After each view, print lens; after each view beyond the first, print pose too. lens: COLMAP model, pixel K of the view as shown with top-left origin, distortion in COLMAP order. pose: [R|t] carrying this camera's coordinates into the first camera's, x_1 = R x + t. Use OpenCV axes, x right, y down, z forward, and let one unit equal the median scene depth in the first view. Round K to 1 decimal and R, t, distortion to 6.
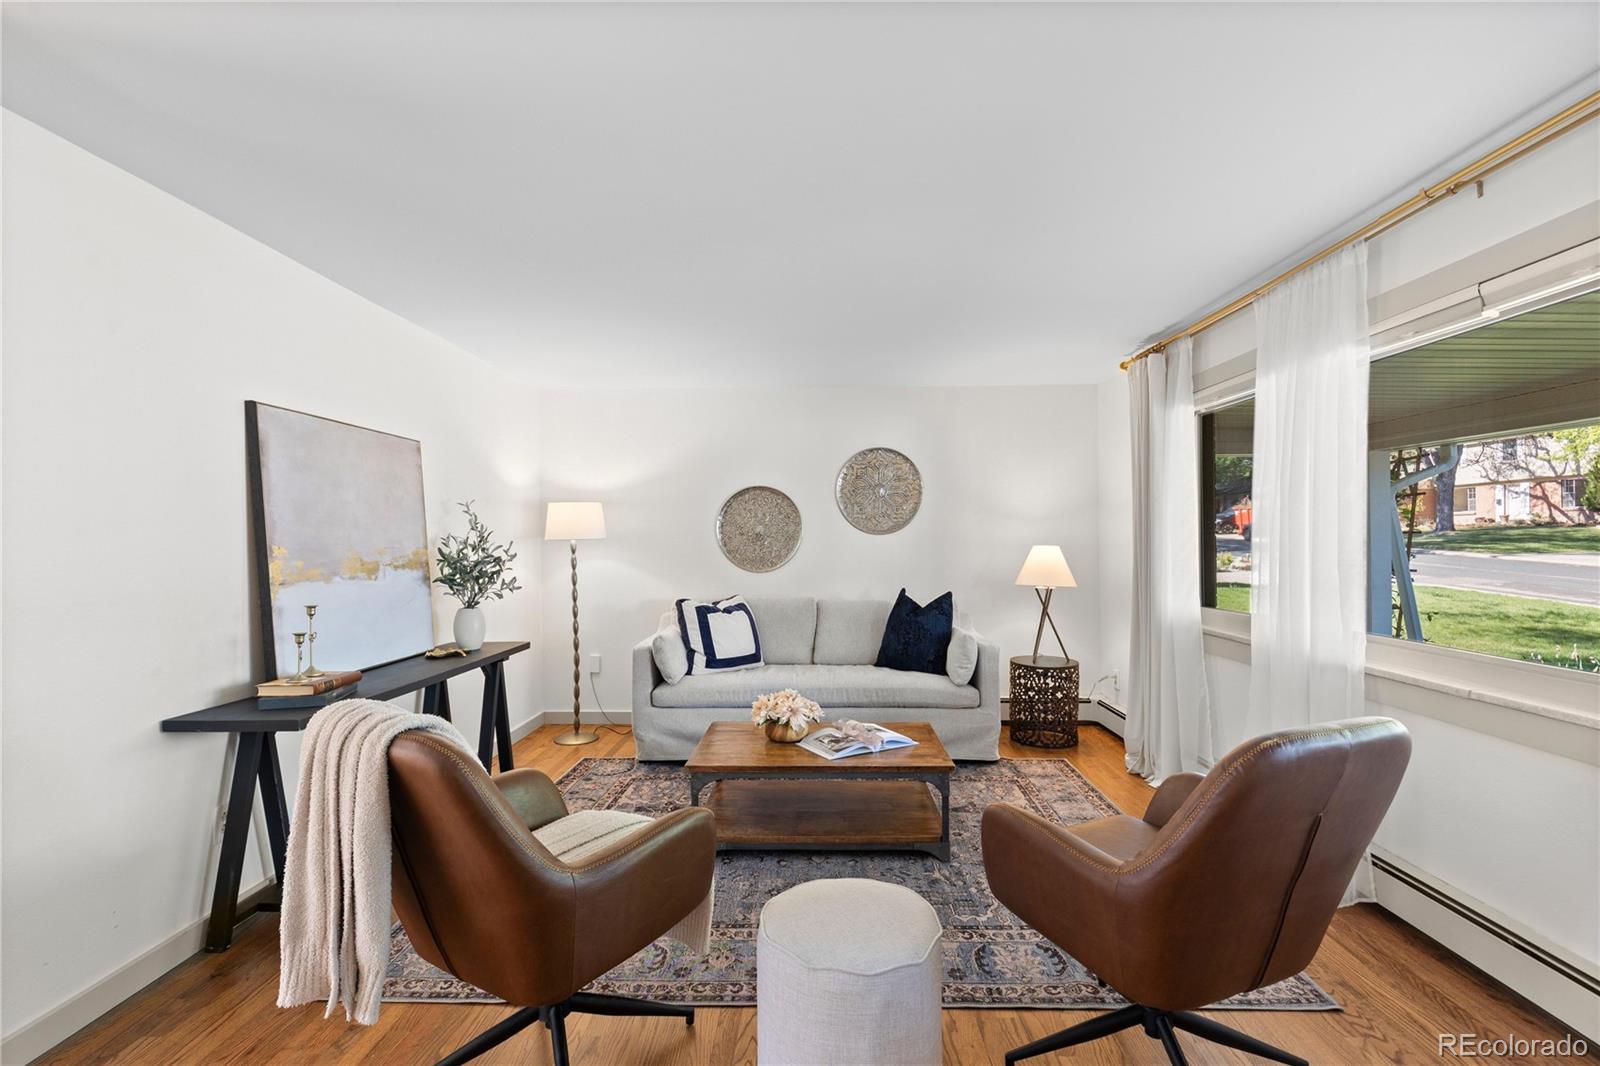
lens RADIAL K [[722.6, 0, 799.4], [0, 722.6, 540.8], [0, 0, 1]] dist [0.005164, -0.001568]
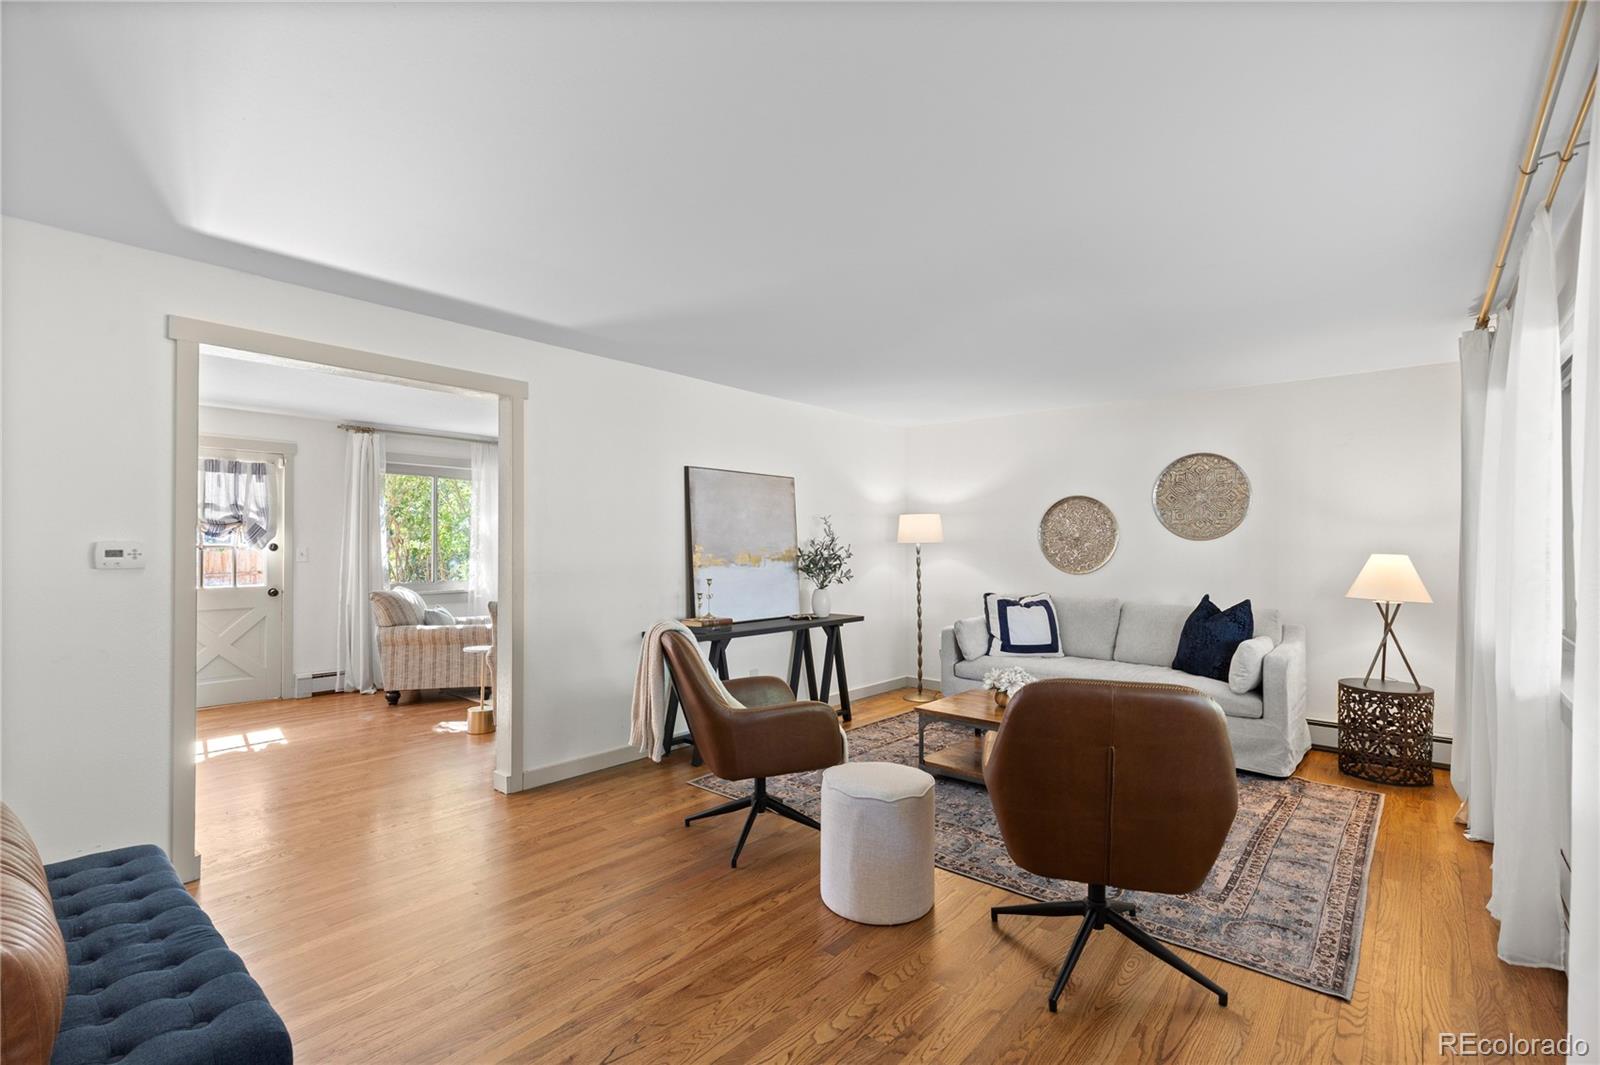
lens RADIAL K [[722.6, 0, 801.8], [0, 722.6, 540.9], [0, 0, 1]] dist [0.005164, -0.001568]
pose [[0.775938, 0.004902, -0.630790, 0.371664], [-0.008297, 0.999963, -0.002435, -0.000867], [0.630755, 0.007123, 0.775950, -0.141232]]
